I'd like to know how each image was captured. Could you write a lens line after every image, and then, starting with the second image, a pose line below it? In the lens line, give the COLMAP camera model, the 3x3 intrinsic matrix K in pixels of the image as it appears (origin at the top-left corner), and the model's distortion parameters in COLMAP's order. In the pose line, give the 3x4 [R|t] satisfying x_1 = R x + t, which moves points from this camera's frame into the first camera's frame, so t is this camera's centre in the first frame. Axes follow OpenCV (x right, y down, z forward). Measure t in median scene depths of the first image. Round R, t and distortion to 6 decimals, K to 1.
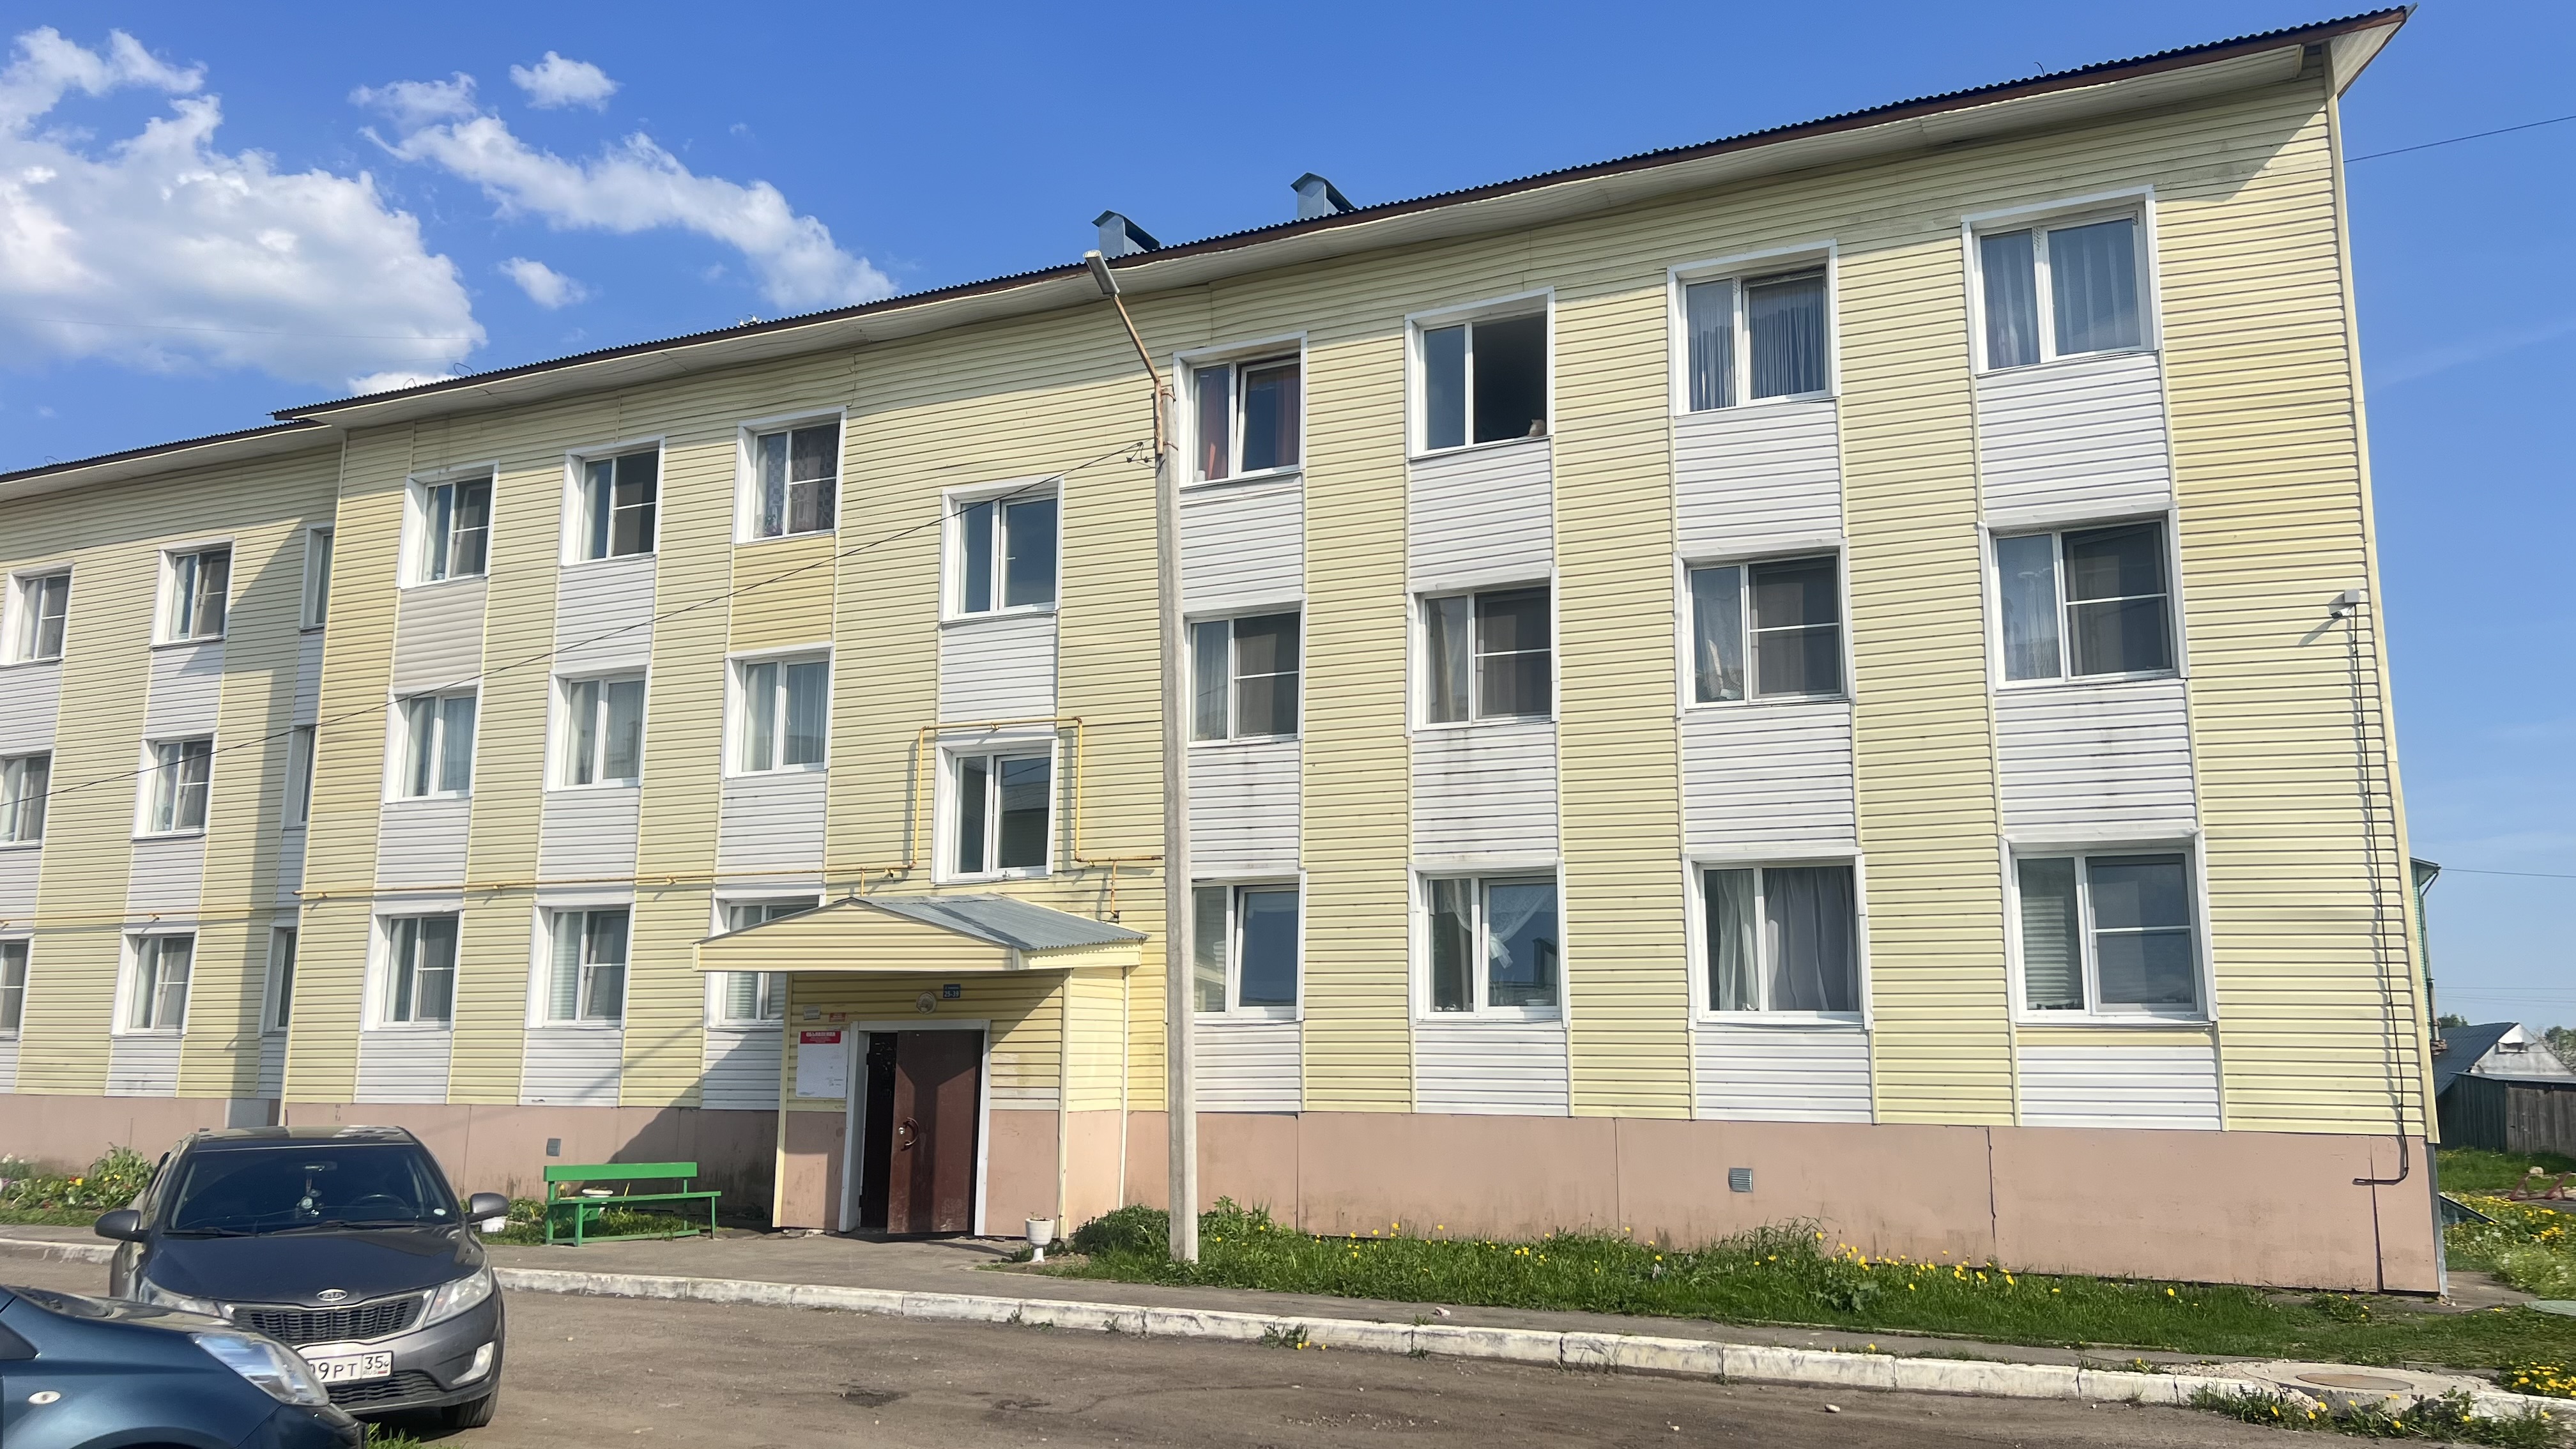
lens RADIAL K [[1983.4, 0, 1271.6], [0, 1983.4, 716.8], [0, 0, 1]] dist [0.041444, -0.039357]
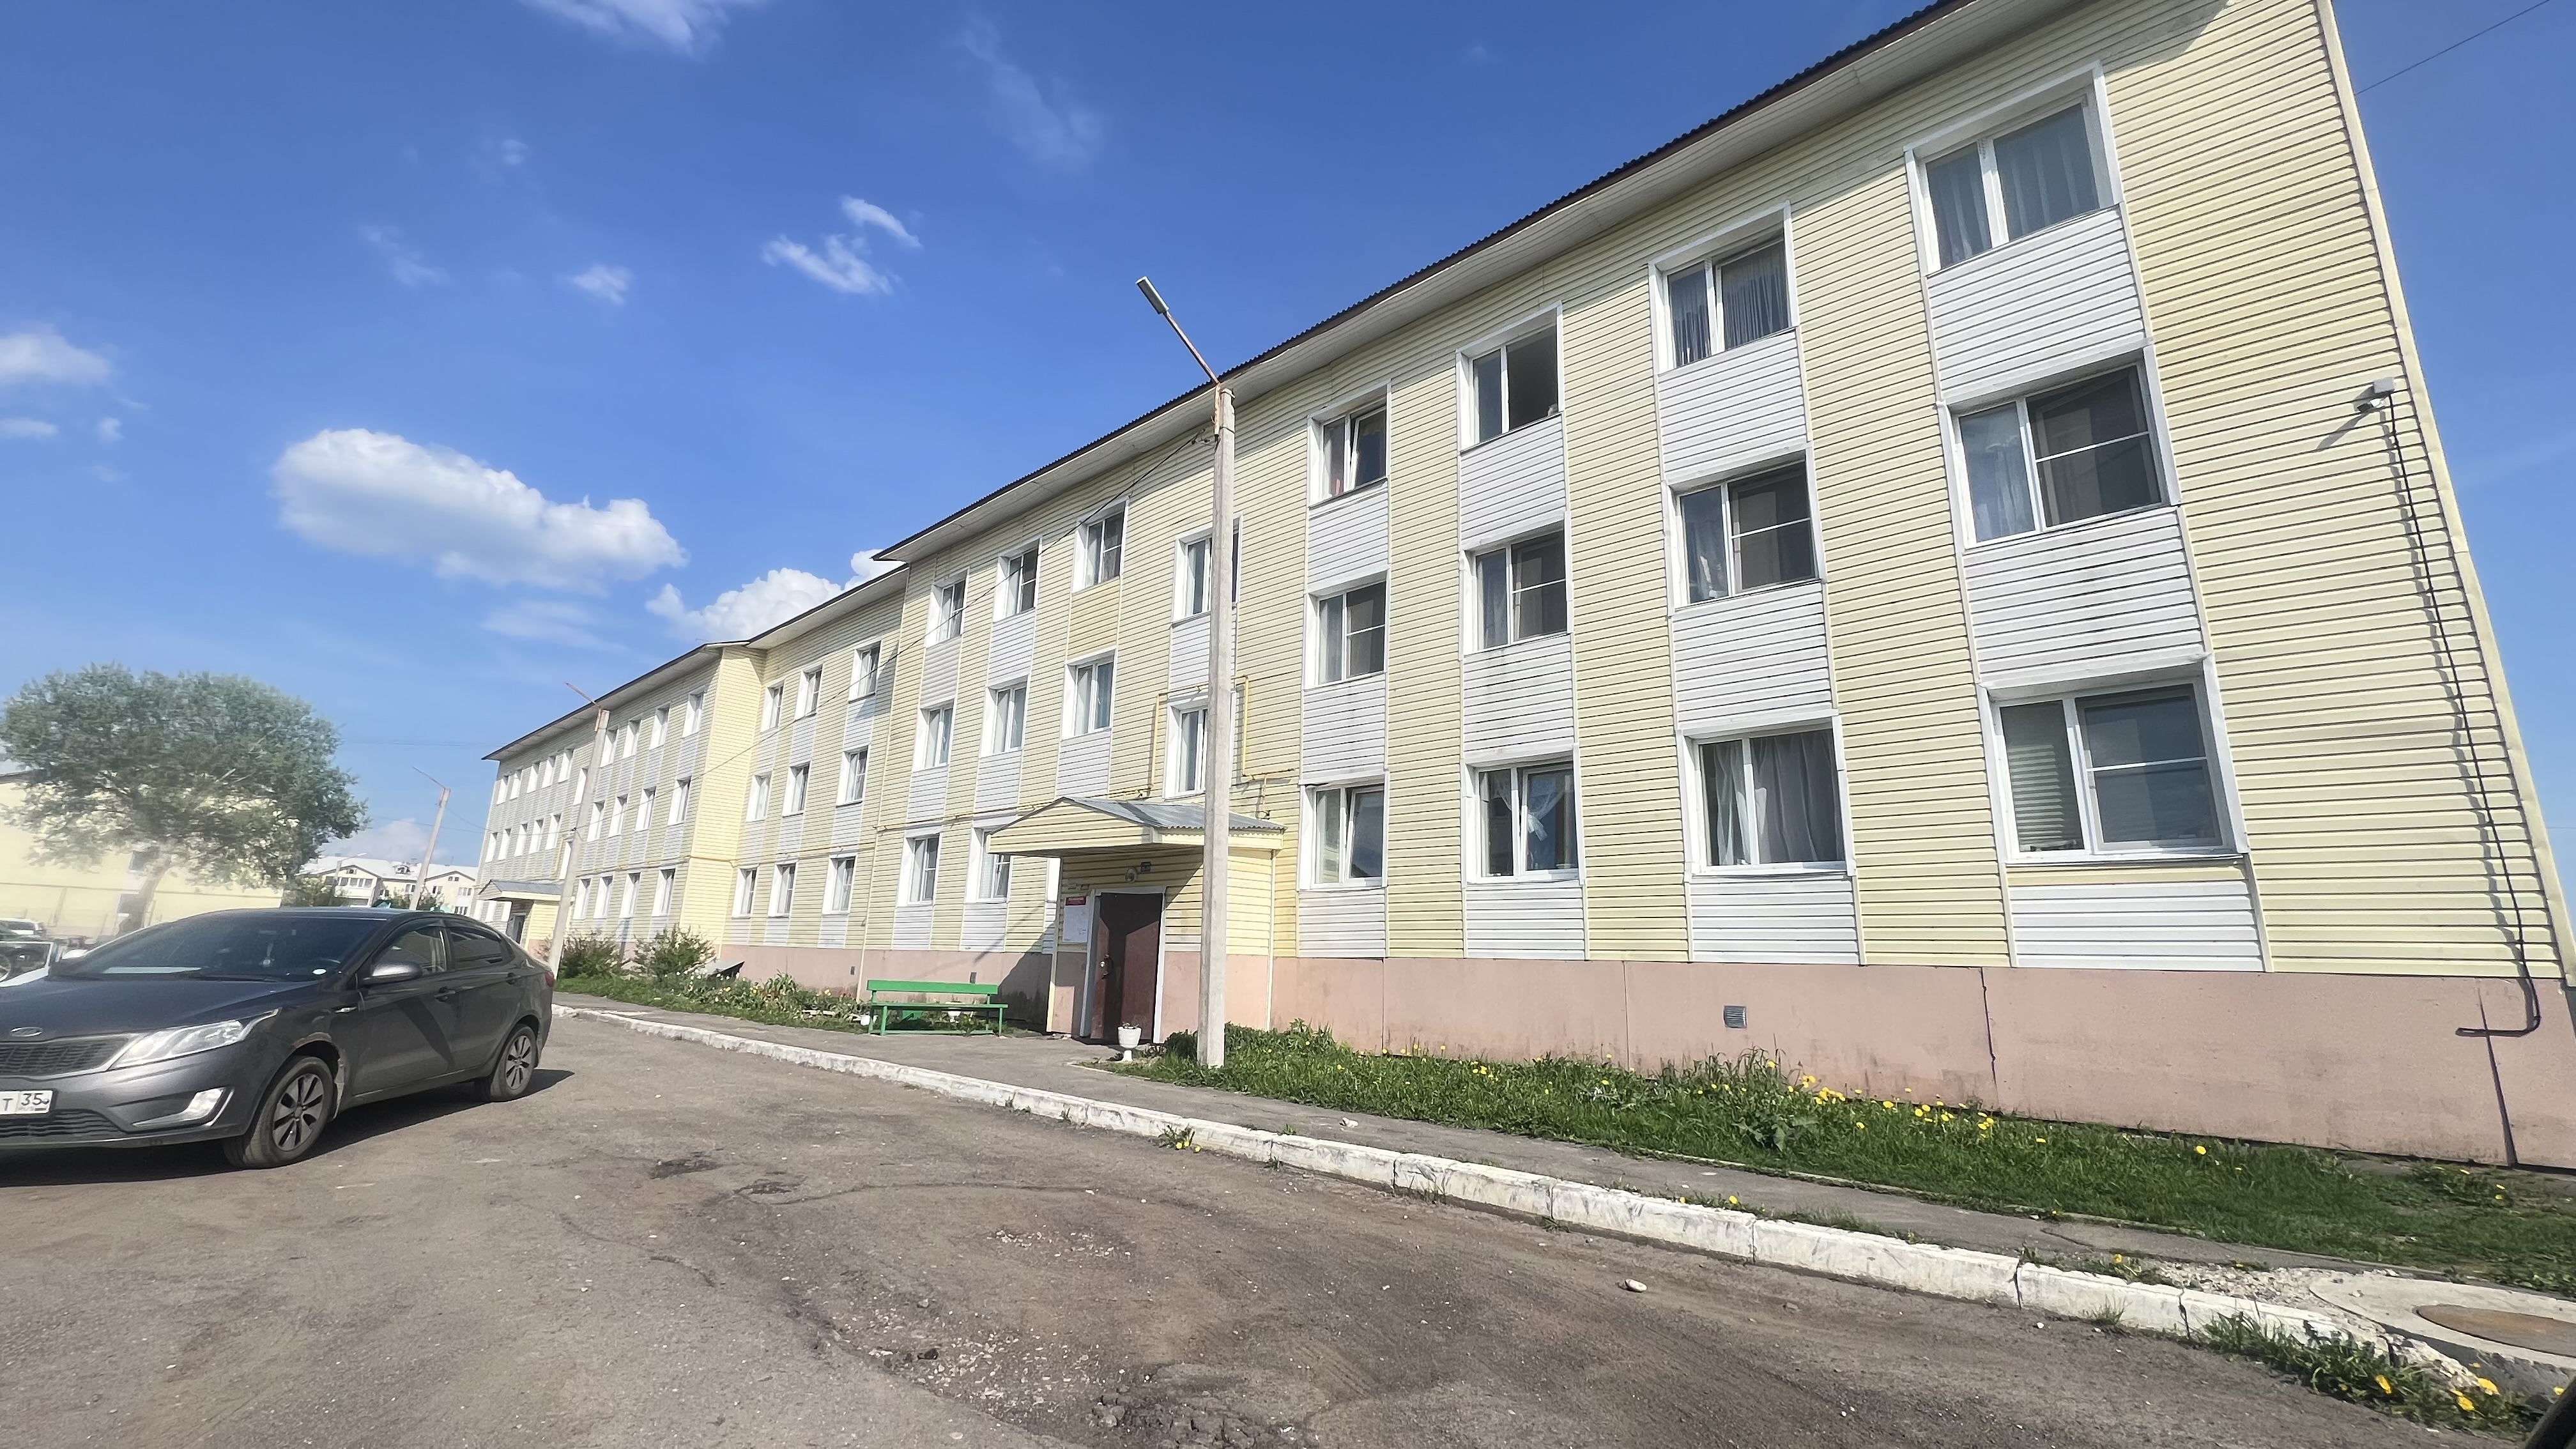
lens RADIAL K [[1037.7, 0, 1287.7], [0, 1037.7, 724.2], [0, 0, 1]] dist [-0.006559, 0.002051]
pose [[0.950238, -0.051779, -0.307191, 0.183973], [0.032740, 0.997228, -0.066815, 0.101169], [0.309799, 0.053433, 0.949299, 0.371150]]
